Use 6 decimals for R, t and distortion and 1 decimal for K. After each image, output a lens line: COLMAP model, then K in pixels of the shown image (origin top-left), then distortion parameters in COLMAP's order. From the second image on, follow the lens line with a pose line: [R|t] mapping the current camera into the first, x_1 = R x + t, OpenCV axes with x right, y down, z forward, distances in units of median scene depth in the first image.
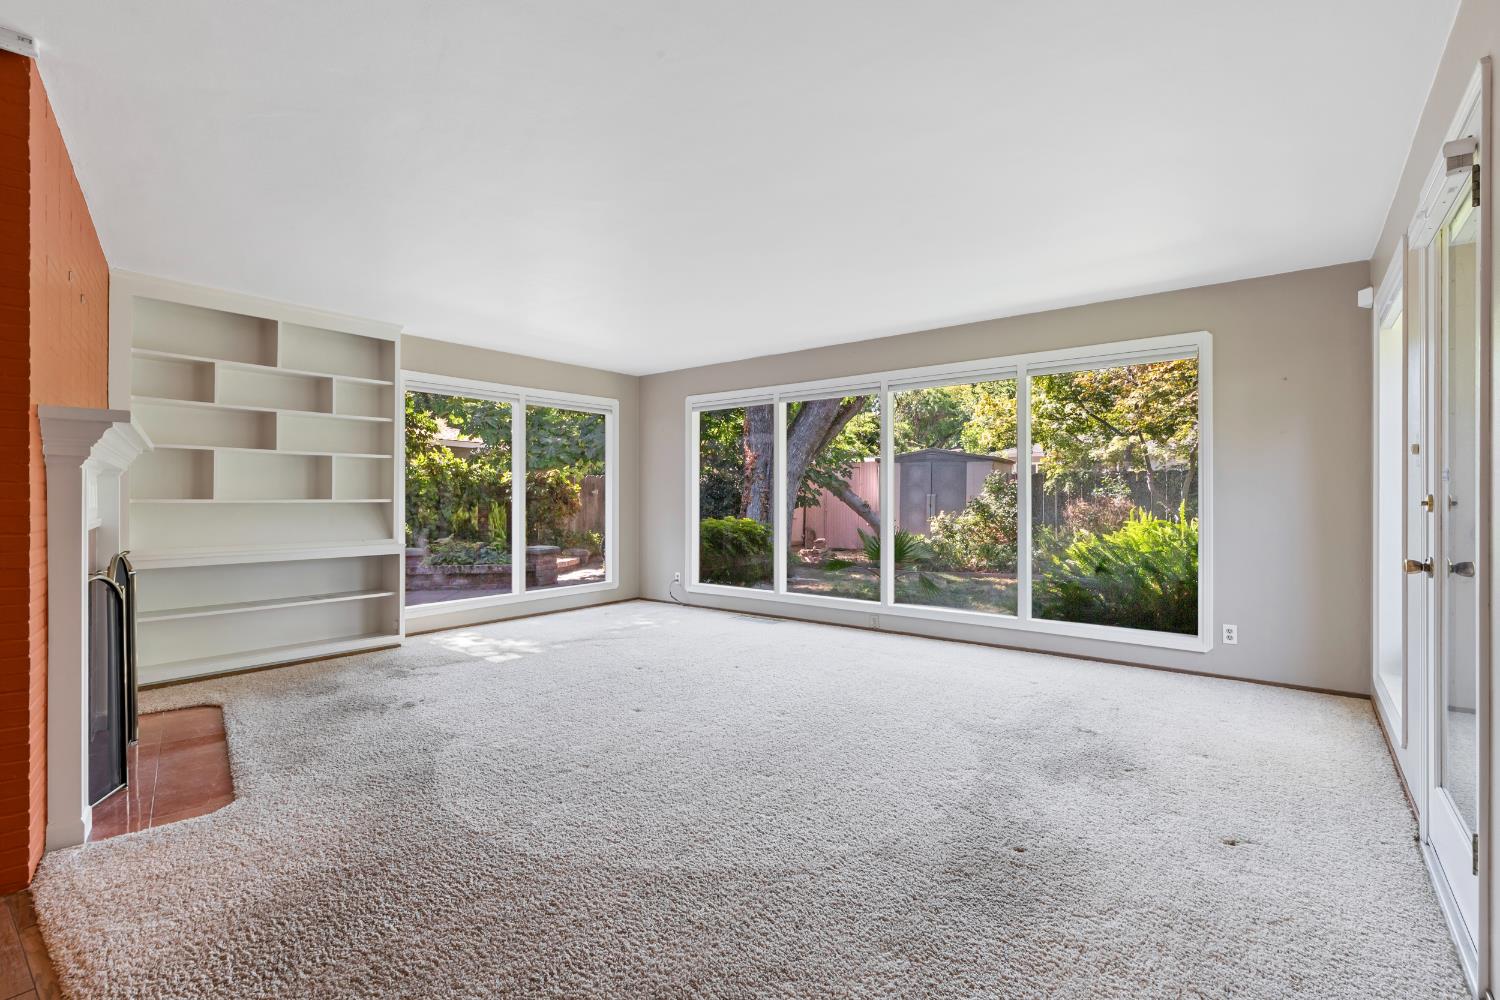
lens RADIAL K [[685.6, 0, 748.9], [0, 685.6, 497.9], [0, 0, 1]] dist [-0.000356, -0.000042]
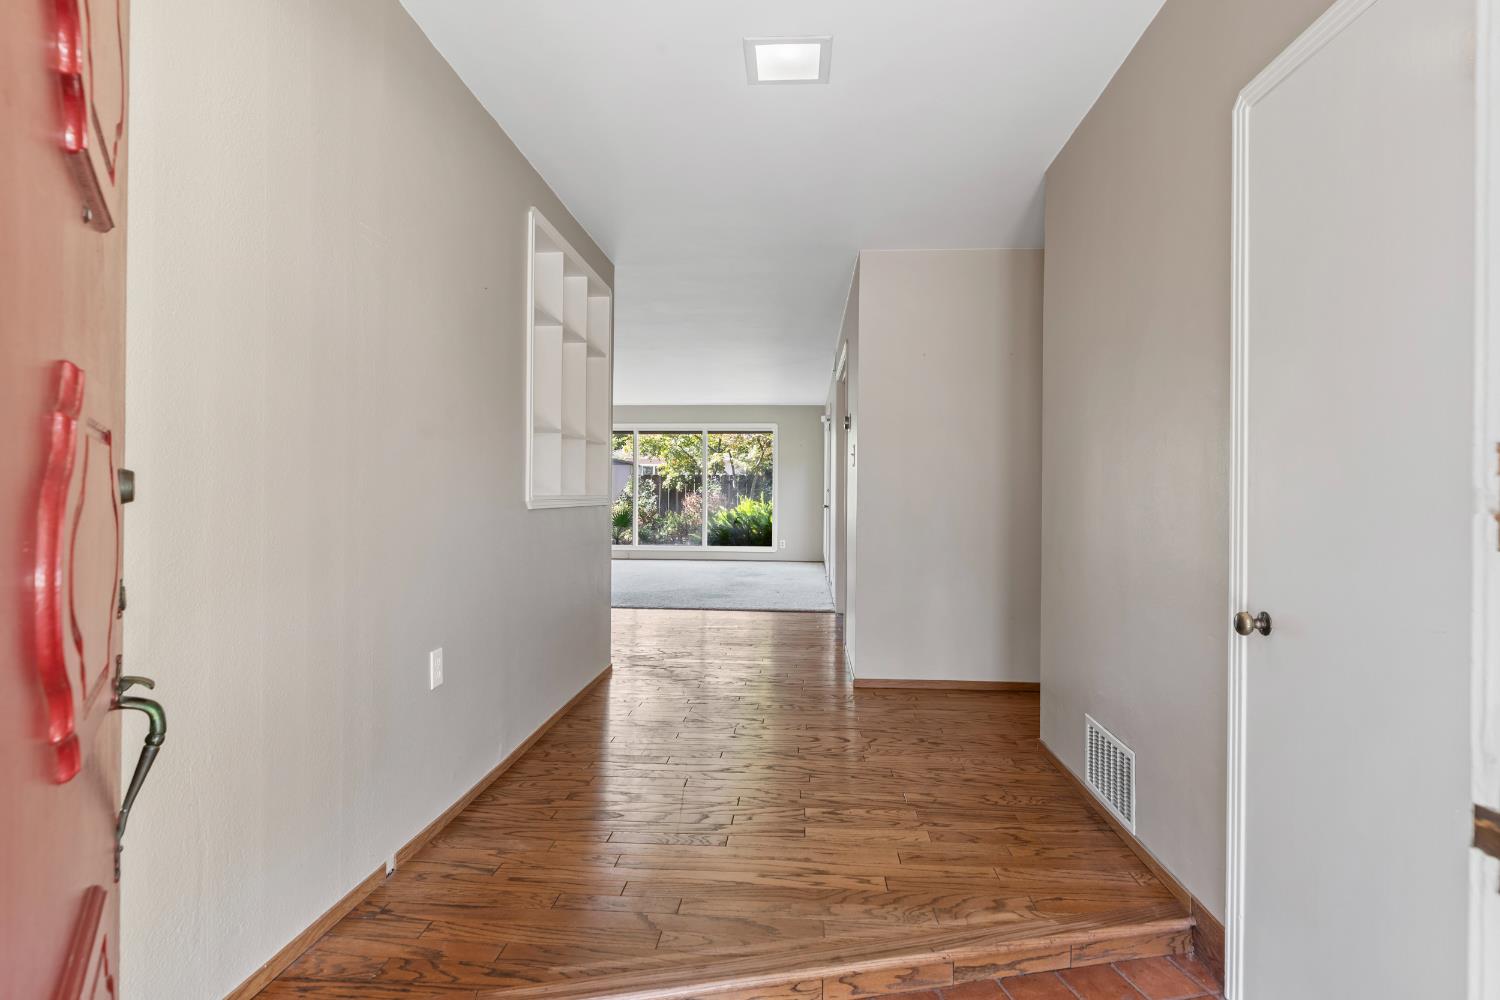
lens RADIAL K [[781.8, 0, 750.9], [0, 781.8, 495.0], [0, 0, 1]] dist [-0.000123, 0.000000]
pose [[0.828643, 0.006301, 0.559742, -0.855903], [-0.005564, 0.999980, -0.003021, 0.021543], [-0.559750, -0.000611, 0.828661, -1.120952]]
